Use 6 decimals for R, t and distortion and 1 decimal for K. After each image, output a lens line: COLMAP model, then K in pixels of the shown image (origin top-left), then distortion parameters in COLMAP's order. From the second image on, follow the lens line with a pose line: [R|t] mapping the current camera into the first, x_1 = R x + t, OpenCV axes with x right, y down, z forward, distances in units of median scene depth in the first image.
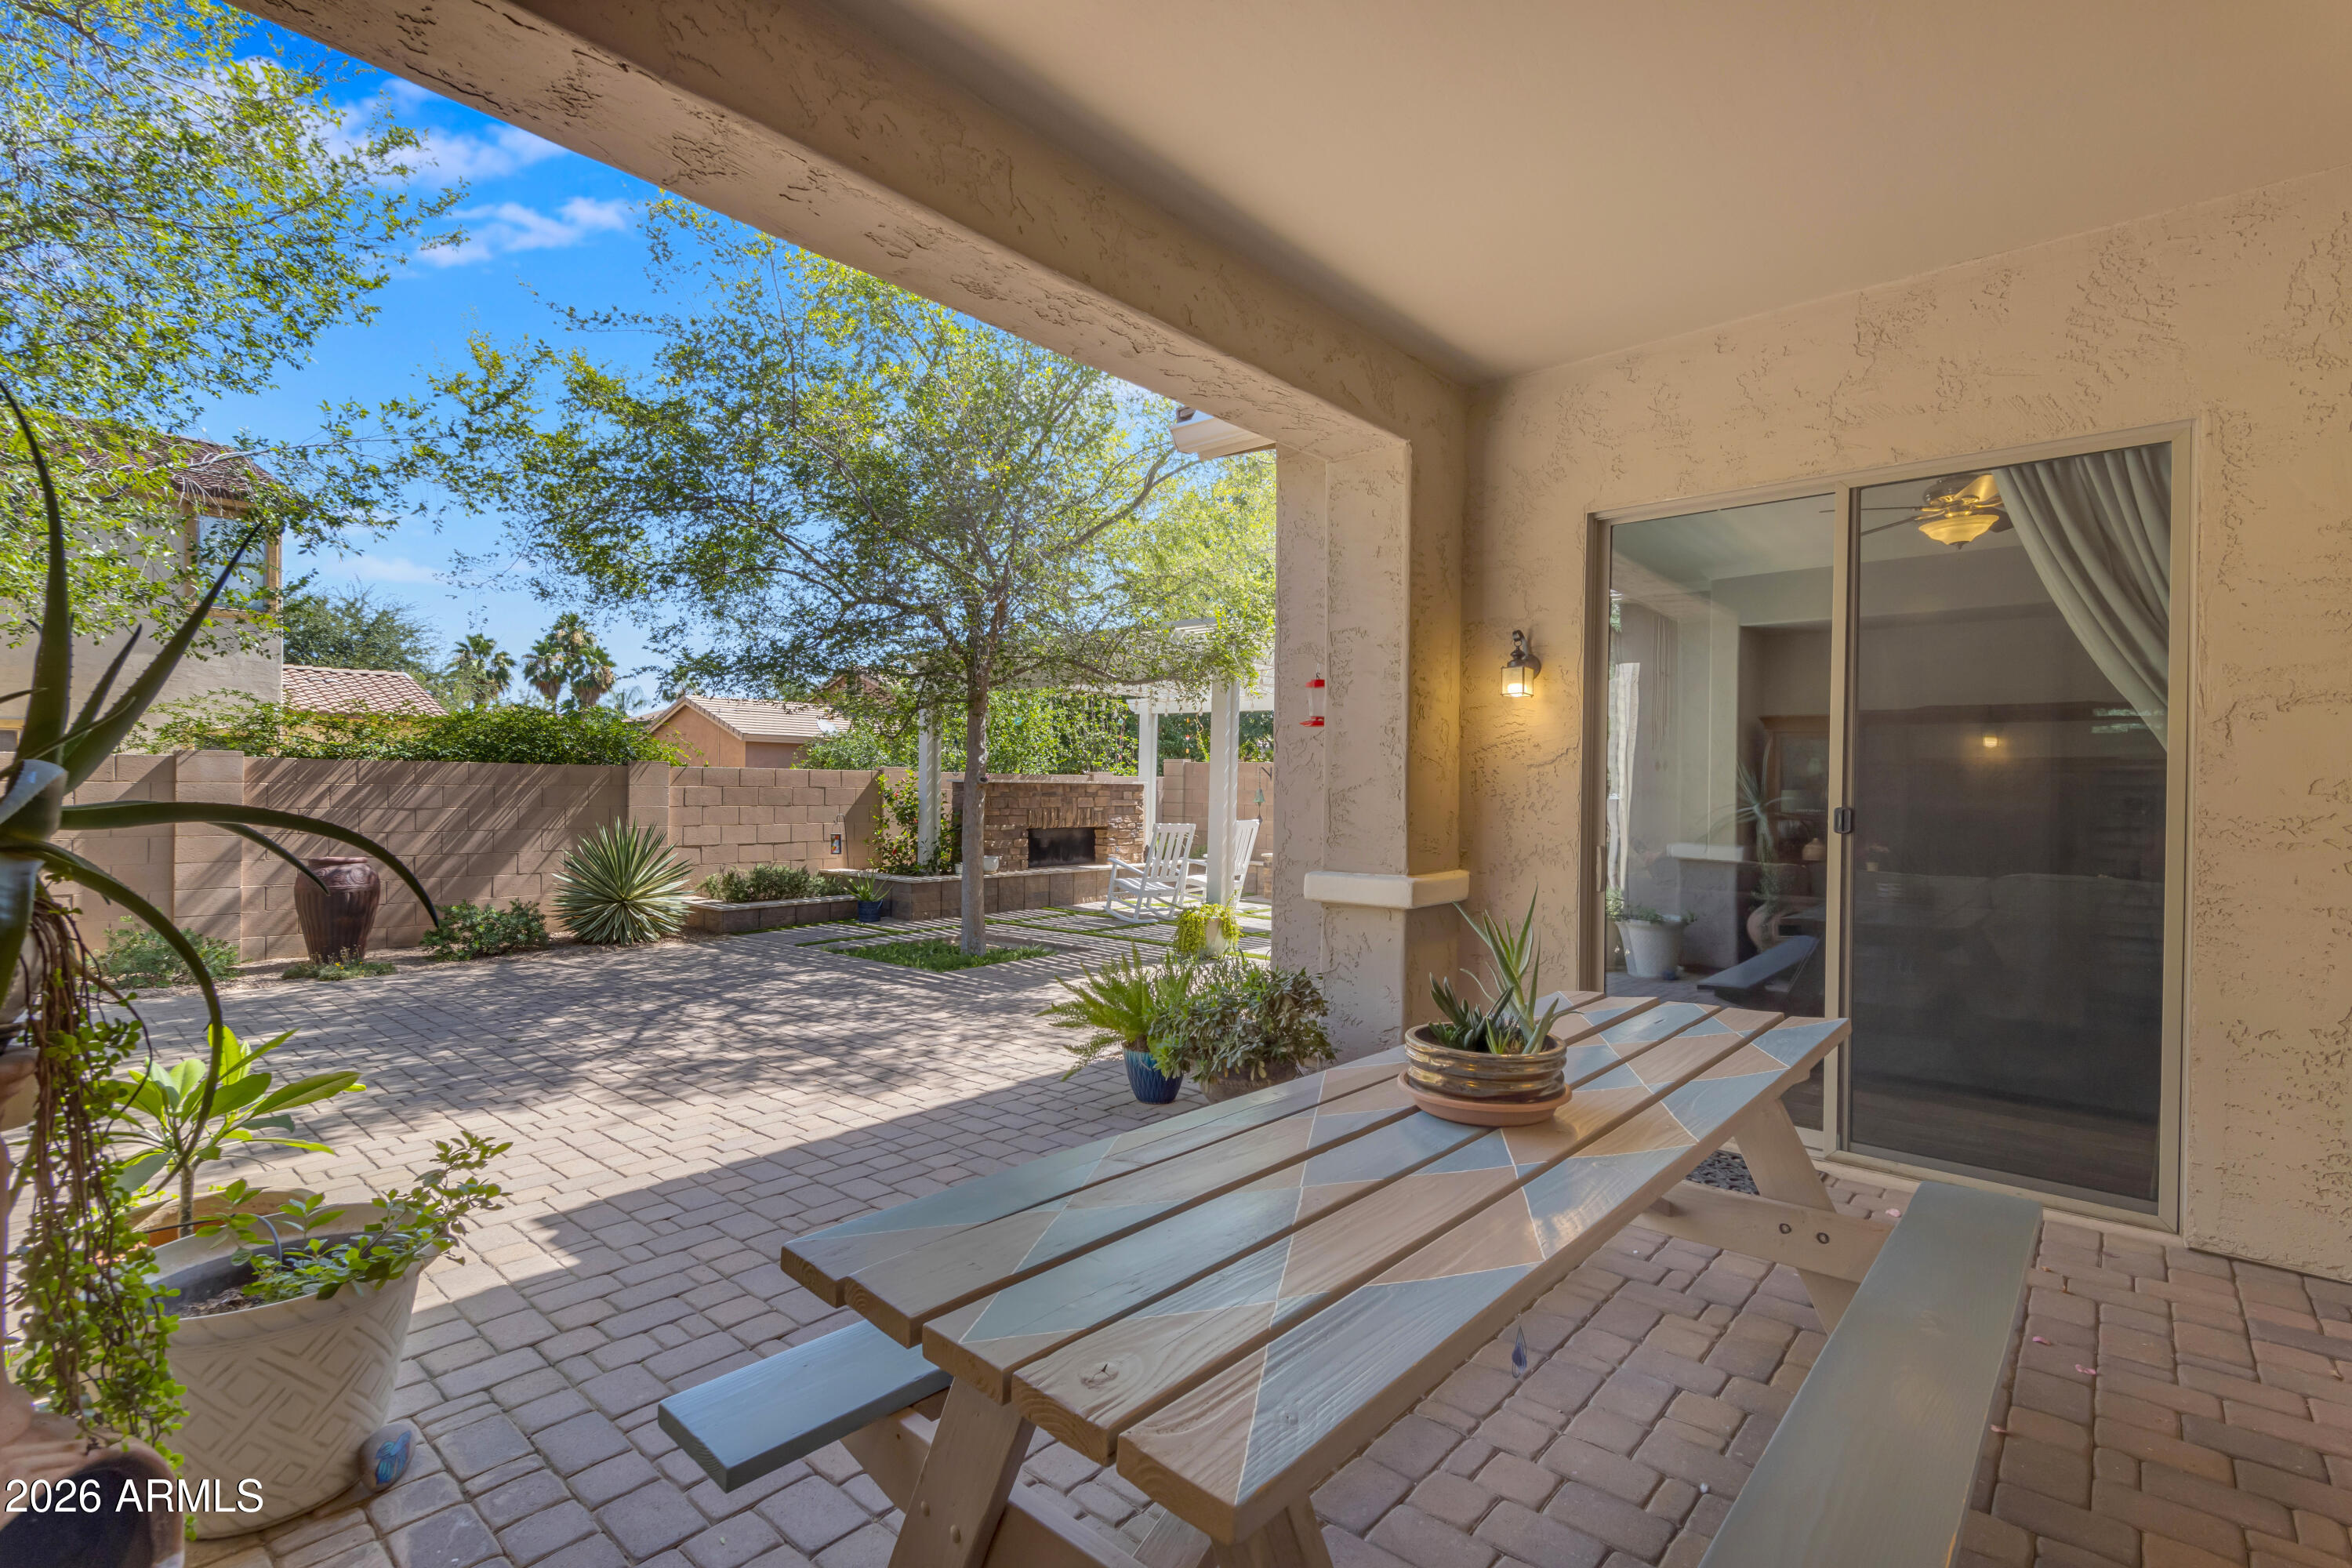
lens RADIAL K [[1081.8, 0, 1176.0], [0, 1081.8, 784.0], [0, 0, 1]] dist [0.000328, 0.000011]
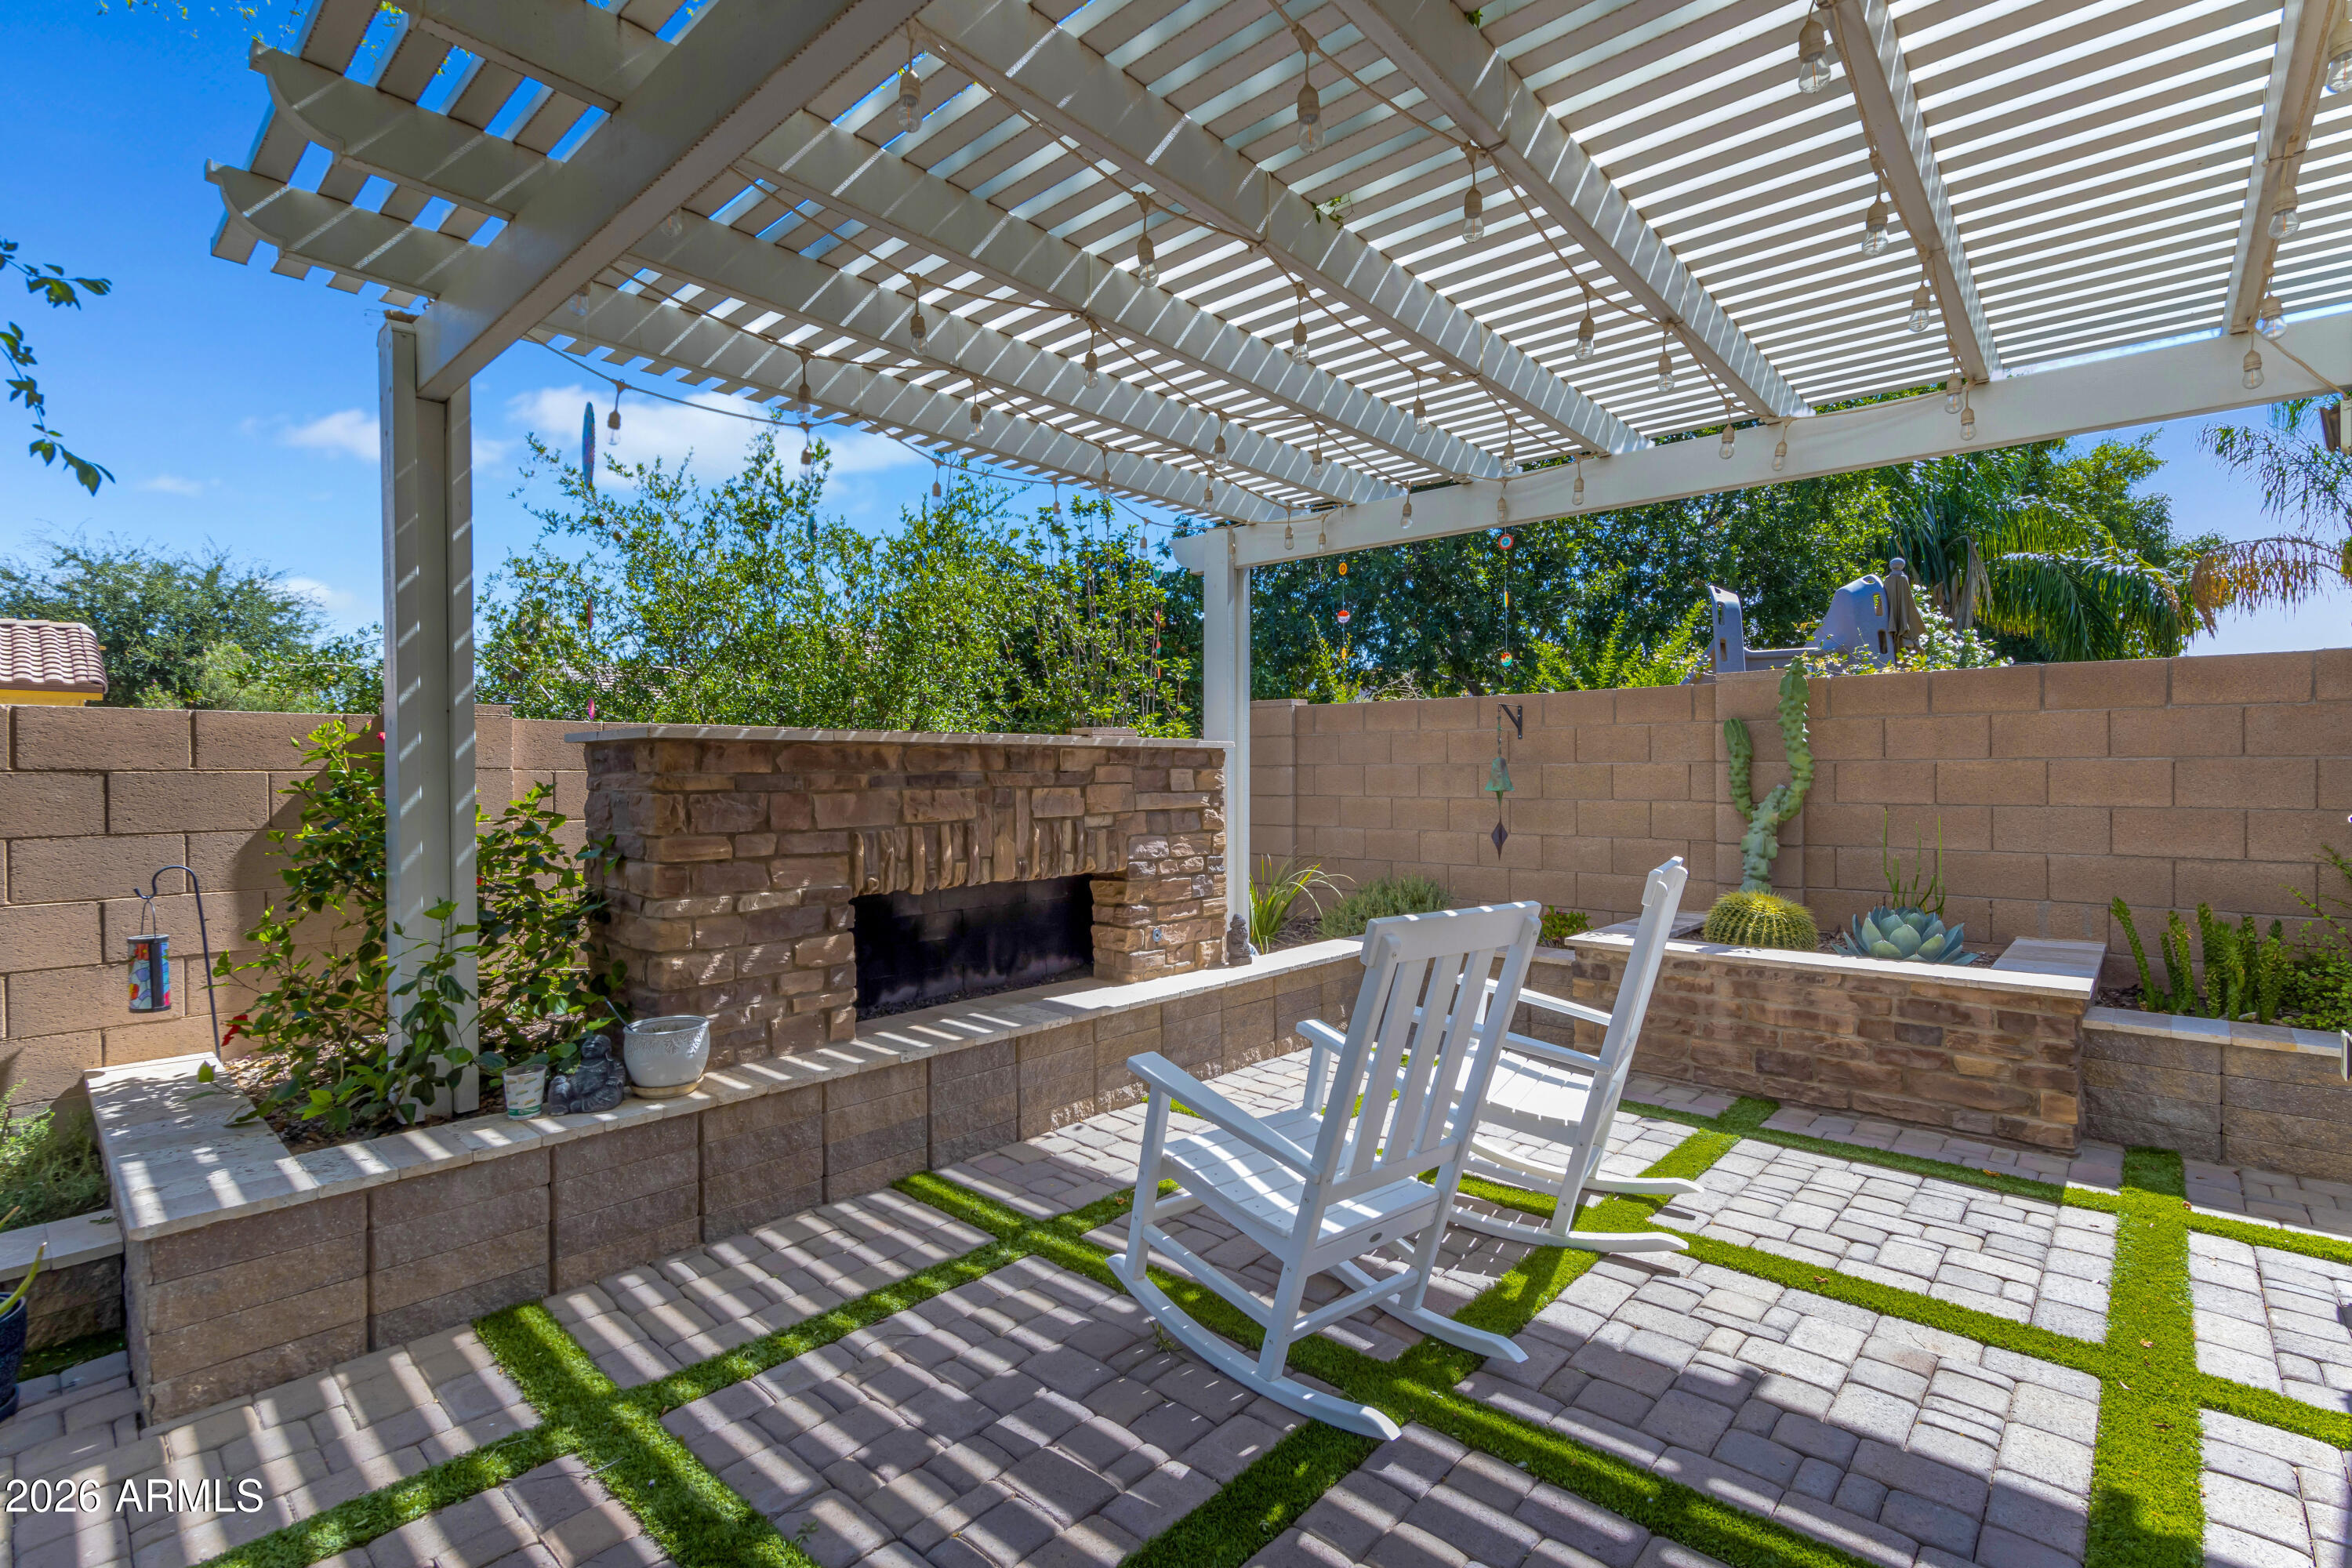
lens RADIAL K [[1081.8, 0, 1176.0], [0, 1081.8, 784.0], [0, 0, 1]] dist [0.000328, 0.000011]
pose [[0.999633, -0.019196, -0.019094, -0.040004], [0.019370, 0.999772, 0.009015, 0.008797], [0.018917, -0.009382, 0.999777, 0.648537]]
